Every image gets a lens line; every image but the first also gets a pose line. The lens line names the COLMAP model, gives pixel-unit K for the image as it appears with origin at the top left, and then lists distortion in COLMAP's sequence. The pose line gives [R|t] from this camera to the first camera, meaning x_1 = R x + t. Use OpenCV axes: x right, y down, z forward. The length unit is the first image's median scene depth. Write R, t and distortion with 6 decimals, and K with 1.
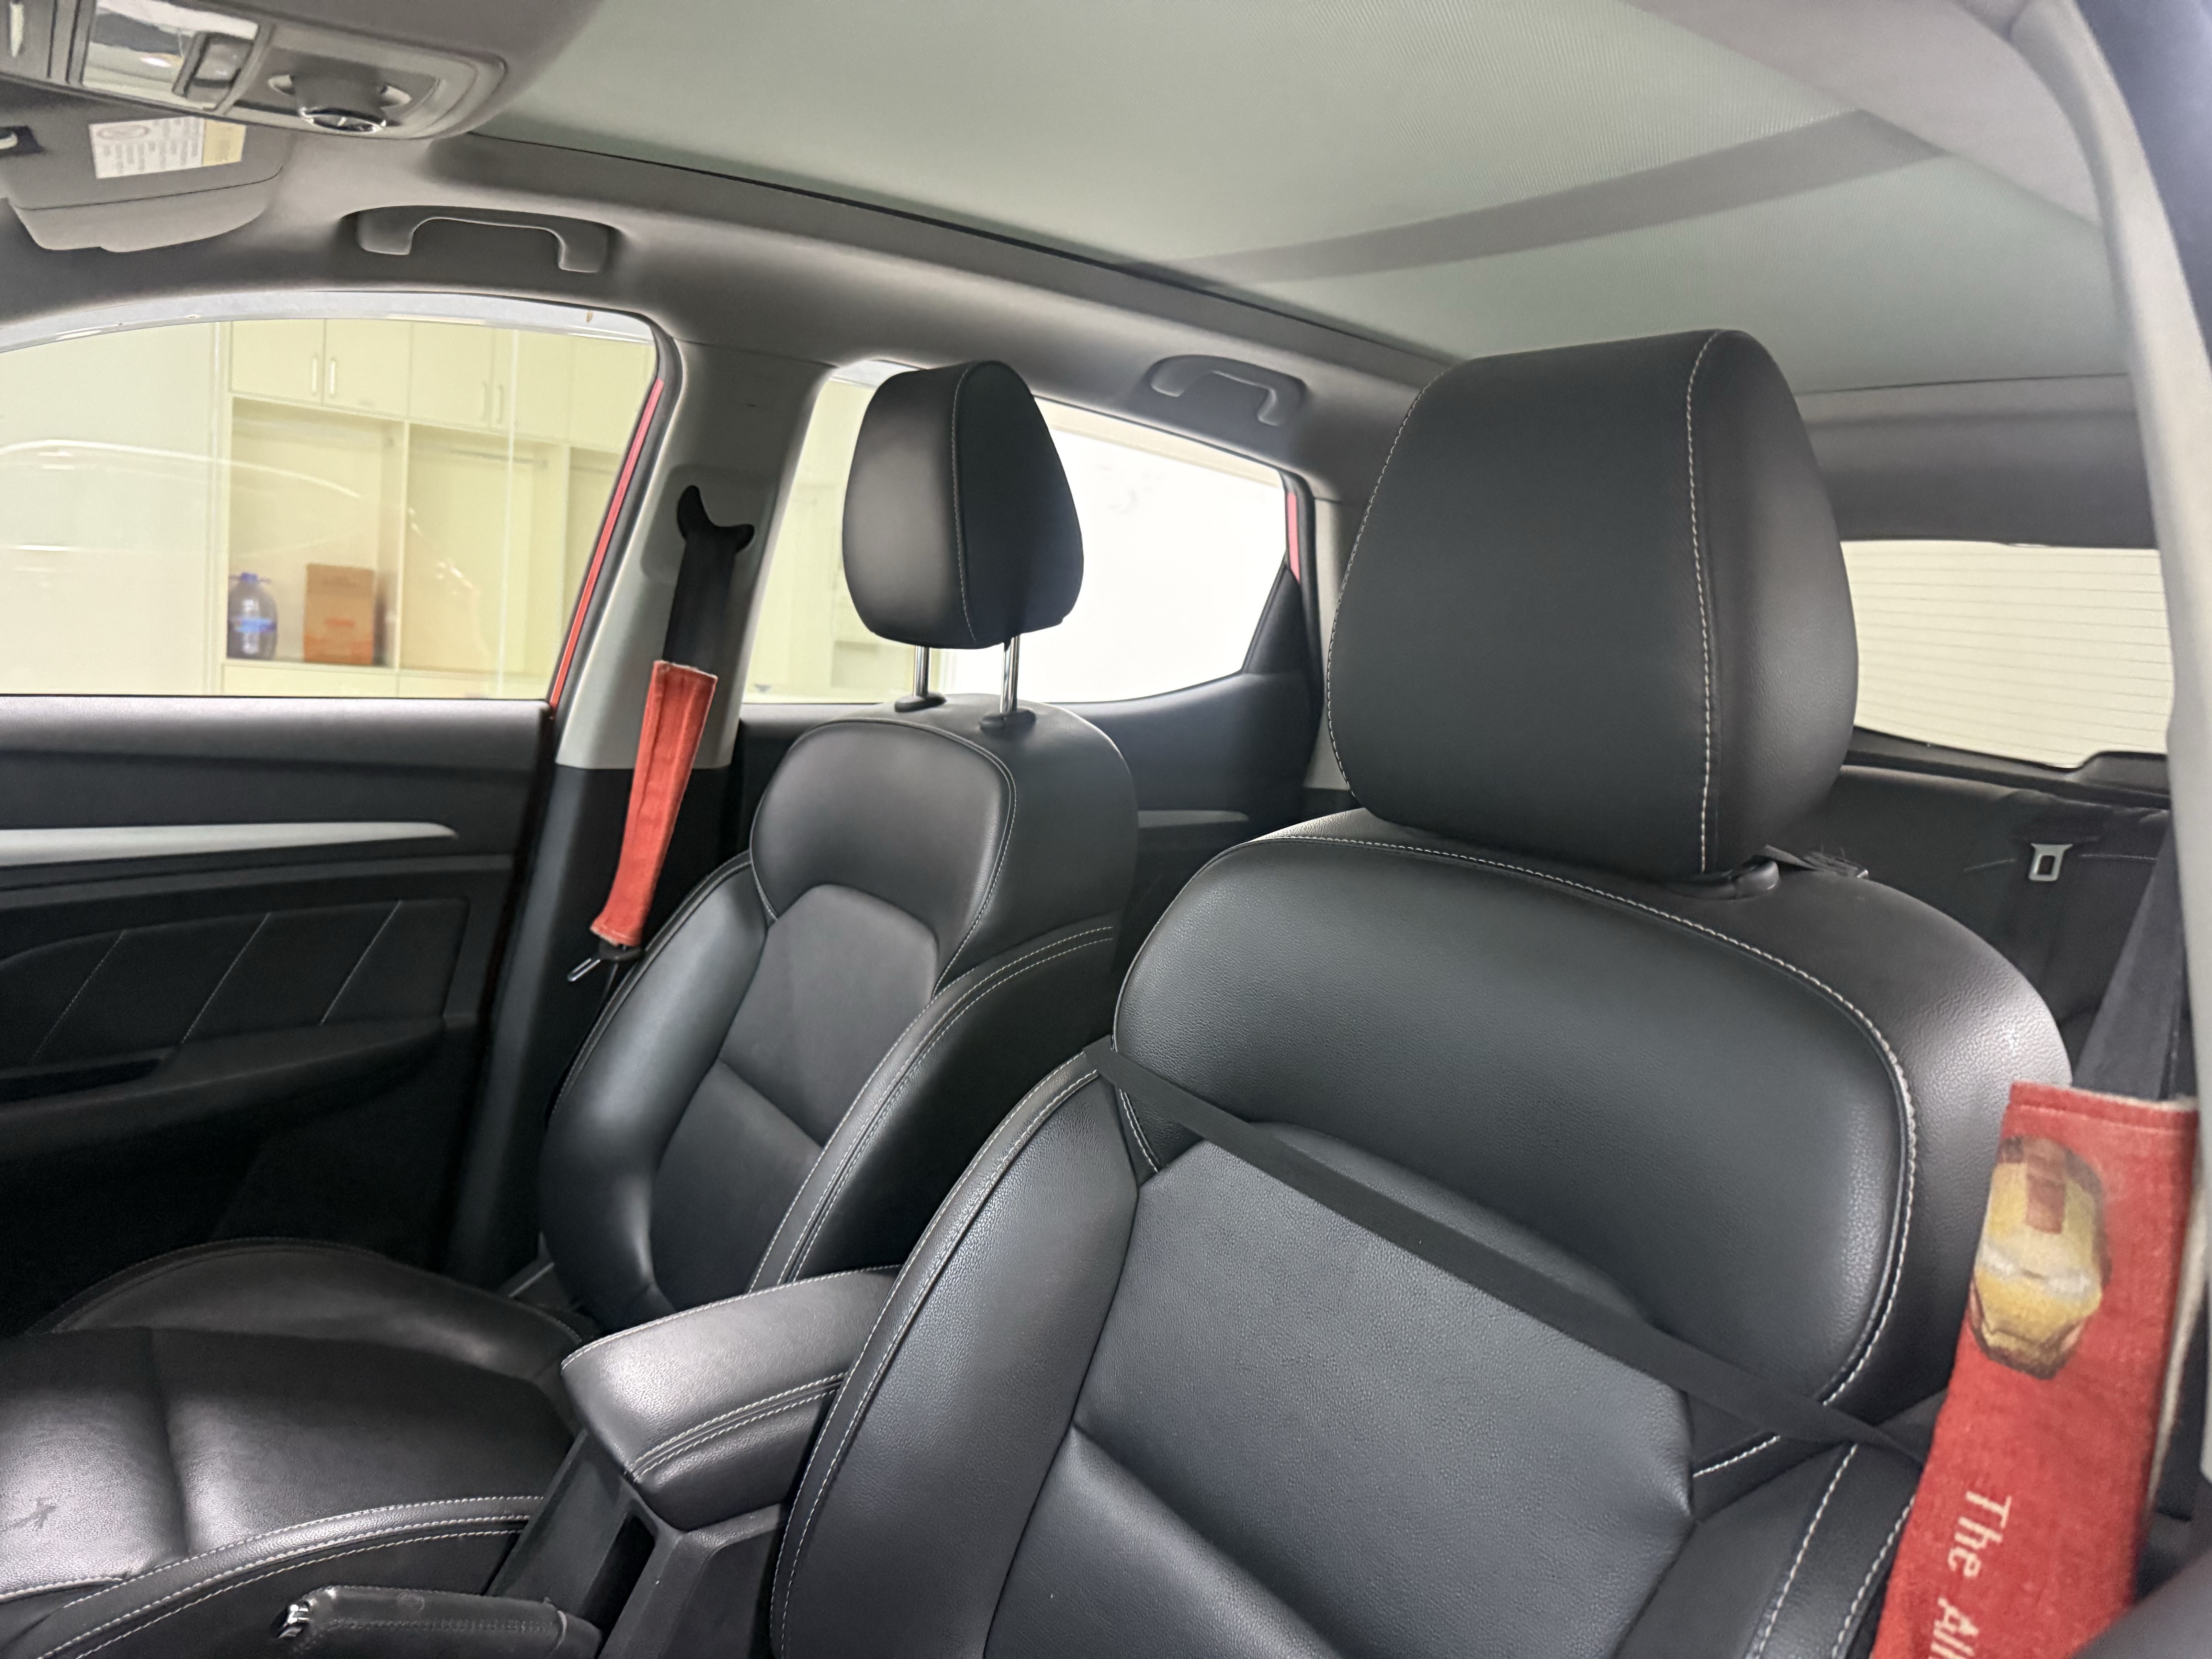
lens RADIAL K [[1567.2, 0, 1068.5], [0, 1567.2, 851.1], [0, 0, 1]] dist [0.060362, -0.046568]
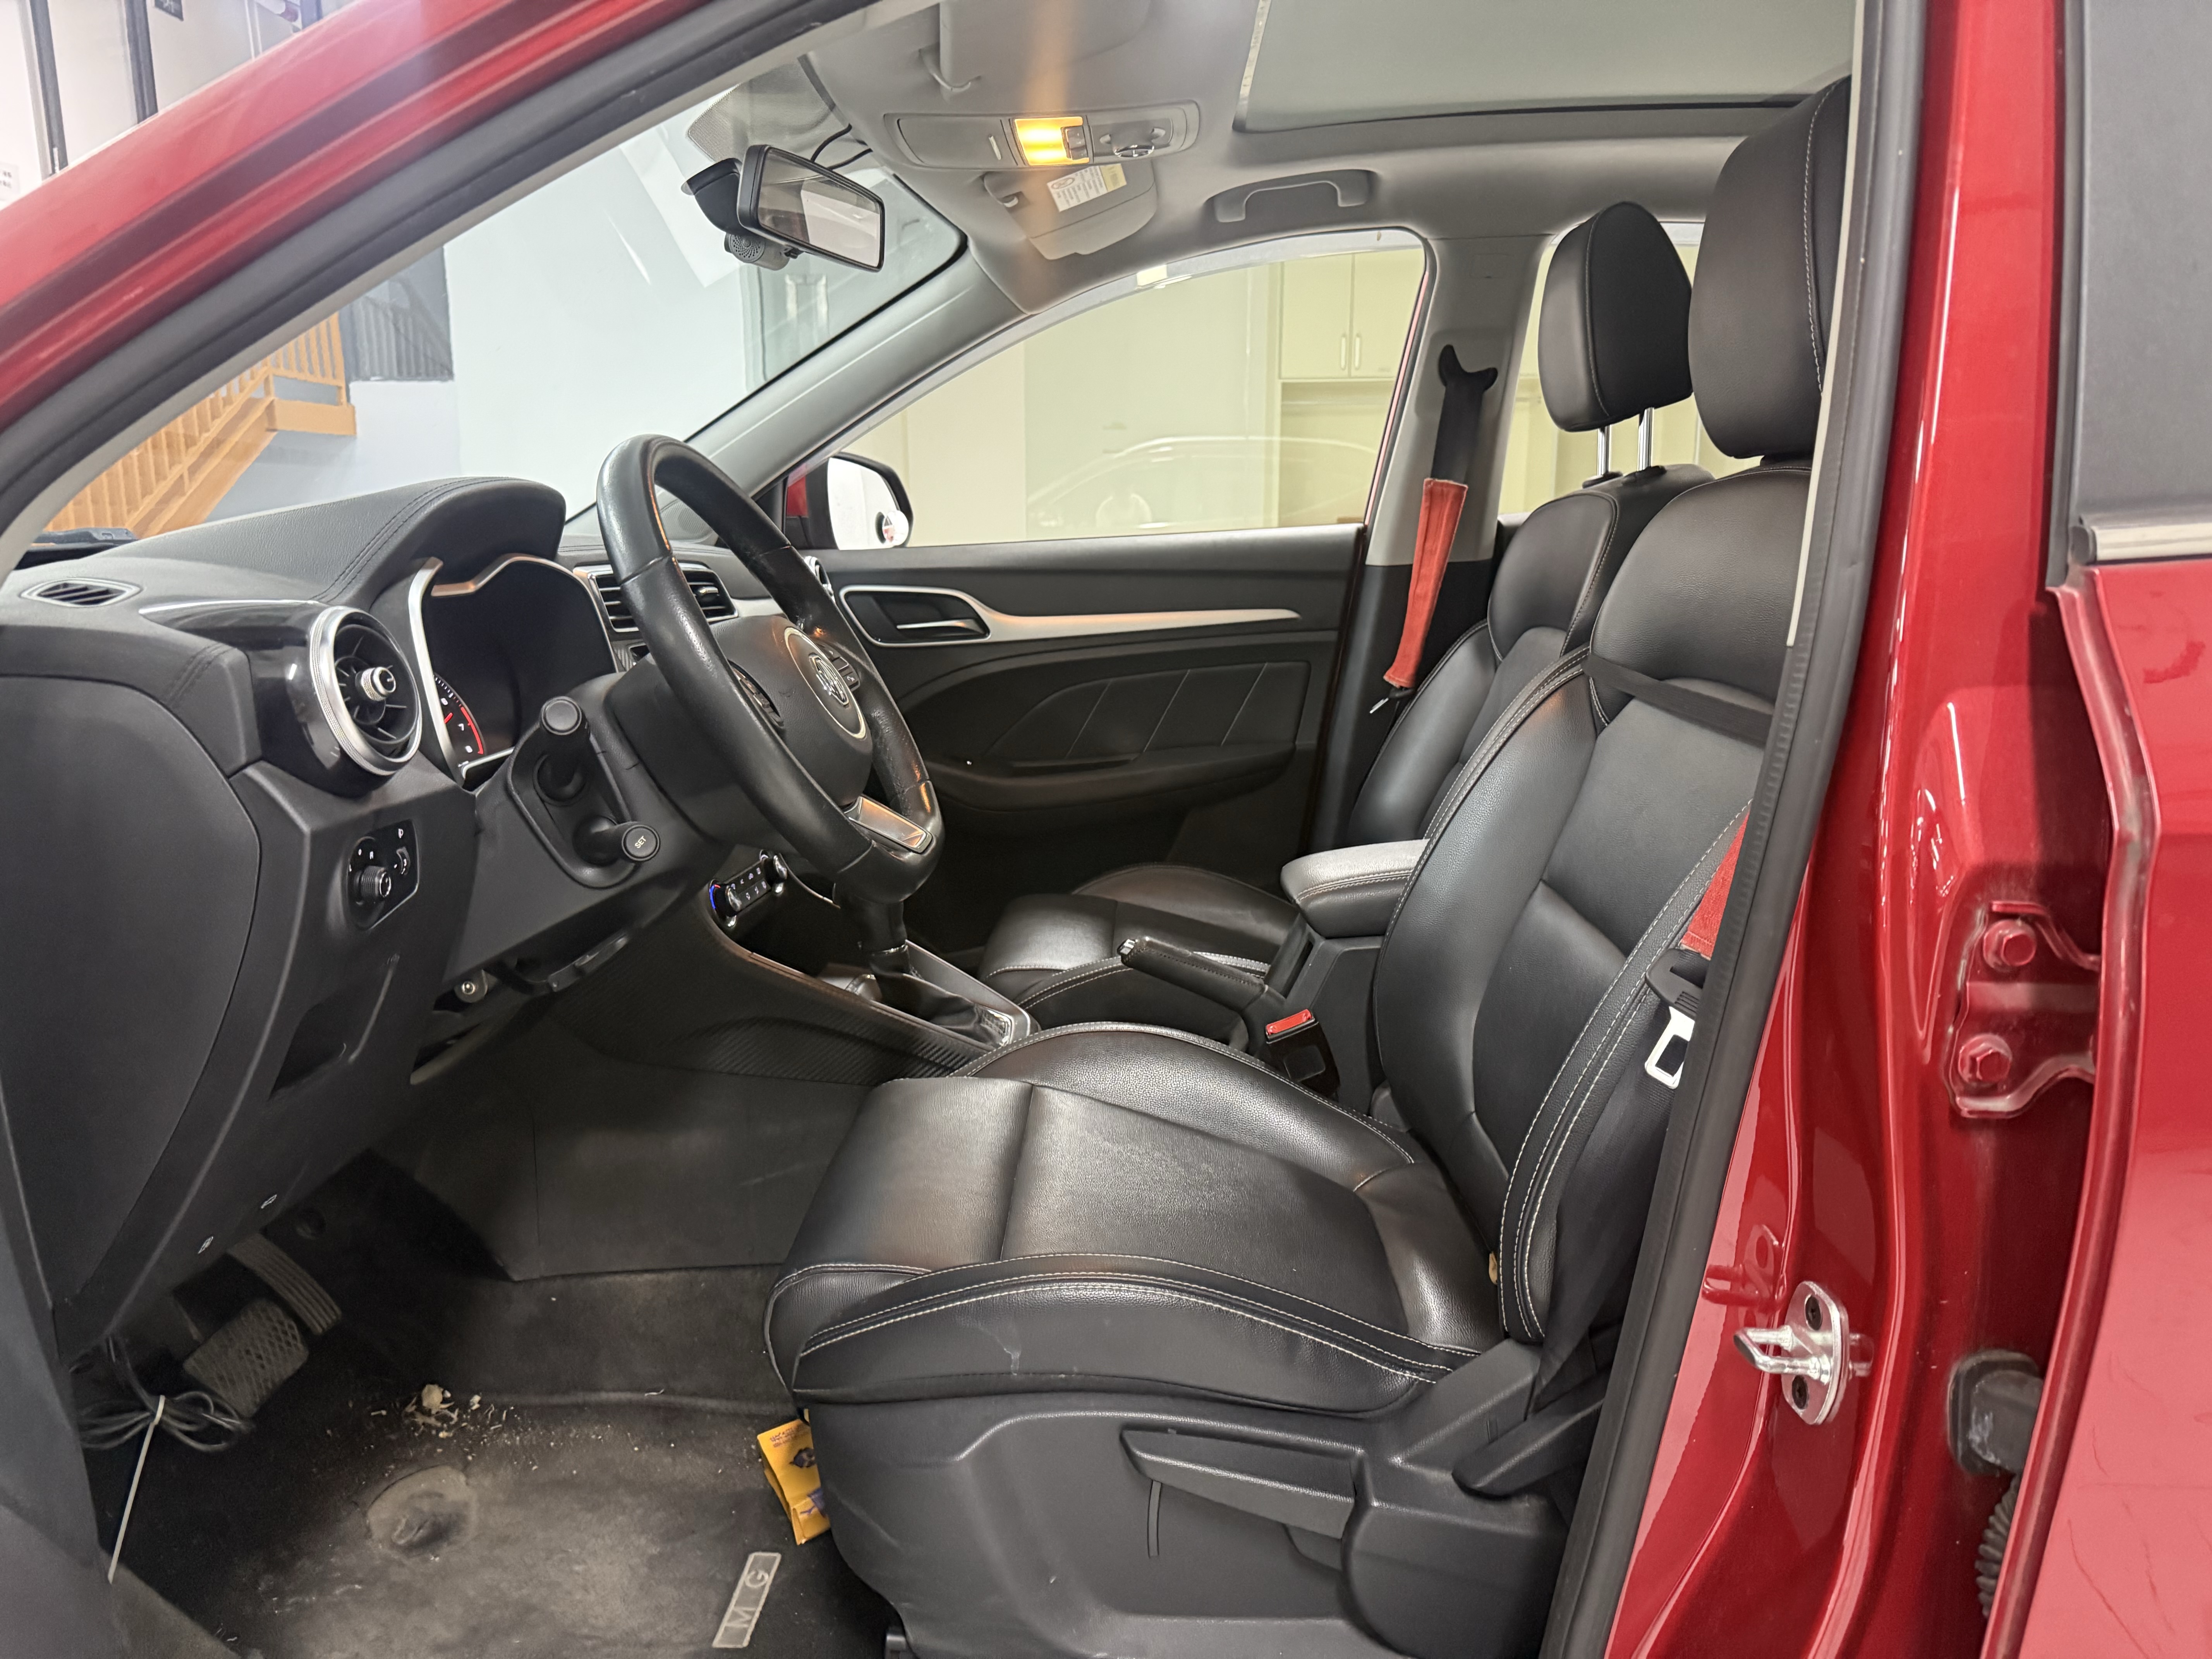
lens RADIAL K [[1543.2, 0, 1102.0], [0, 1543.2, 843.6], [0, 0, 1]] dist [0.123297, -0.189779]
pose [[0.814784, 0.022208, -0.579339, 0.427994], [-0.005640, 0.999522, 0.030384, 0.221764], [0.579737, -0.021489, 0.814520, -0.409522]]
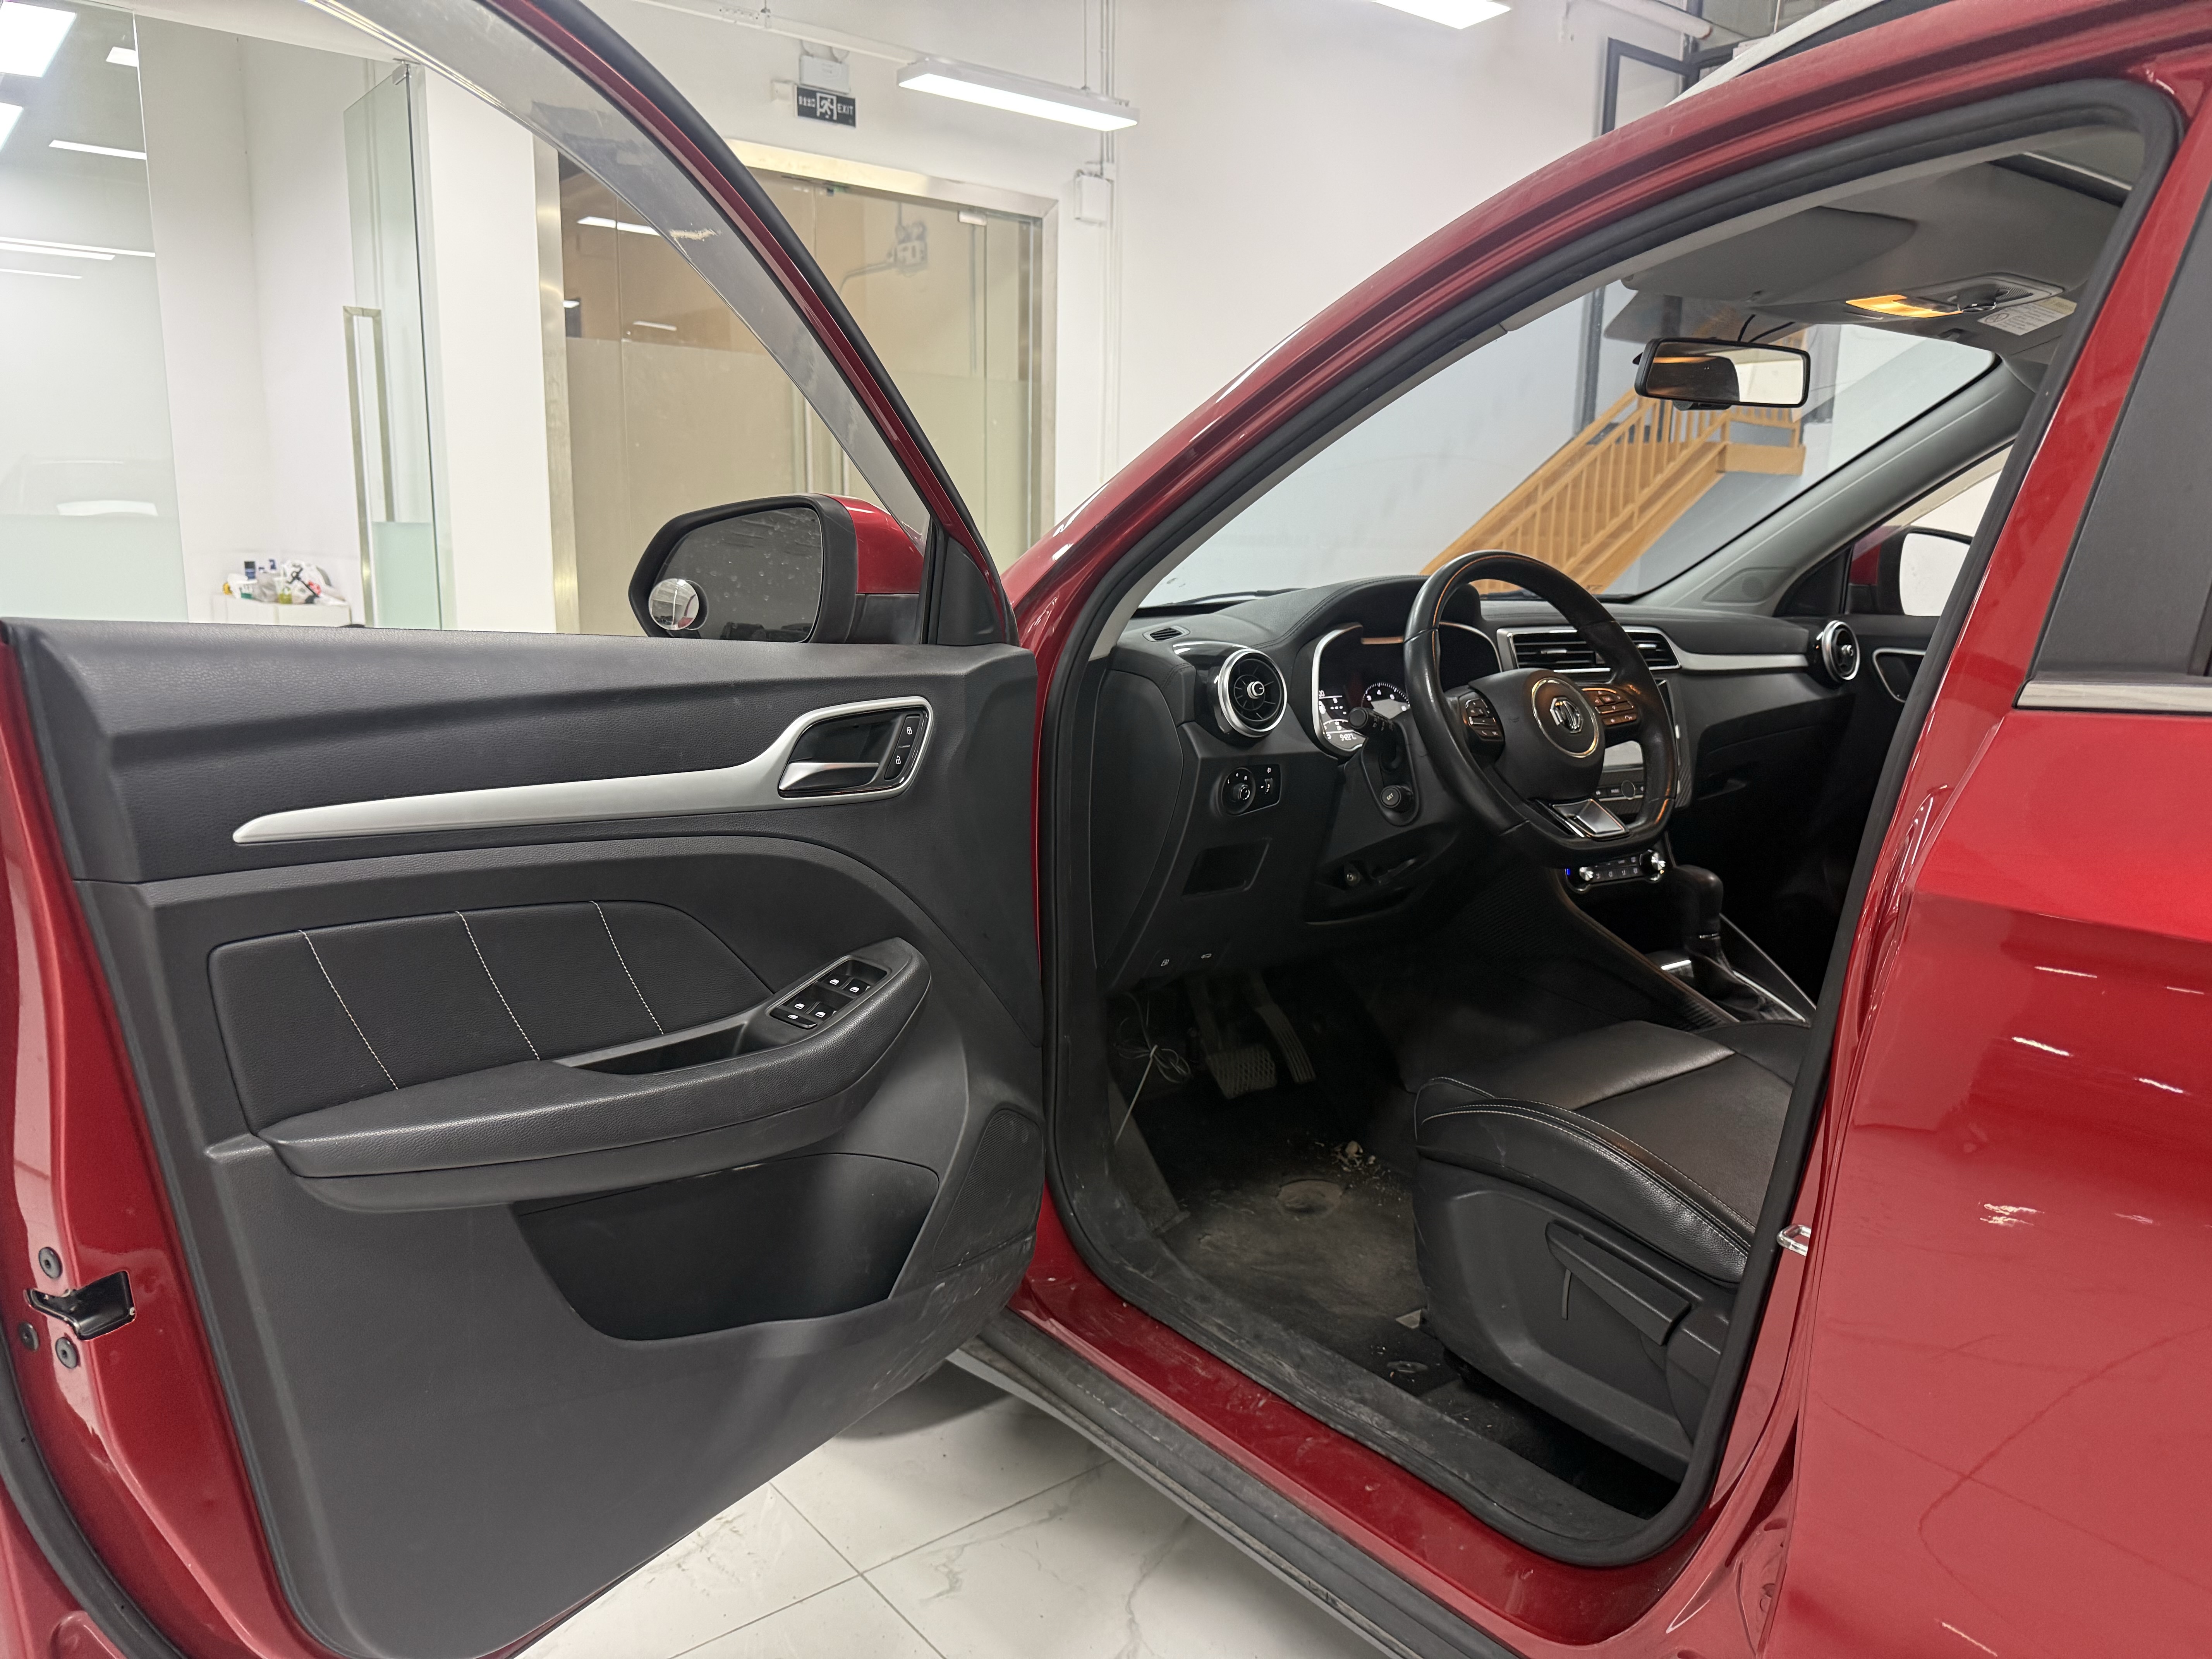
lens RADIAL K [[1590.0, 0, 1102.9], [0, 1590.0, 853.7], [0, 0, 1]] dist [0.072723, -0.213474]
pose [[0.072489, 0.108147, -0.991489, 1.244134], [-0.155777, 0.983131, 0.095846, 0.198115], [0.985129, 0.147504, 0.088113, -0.230936]]
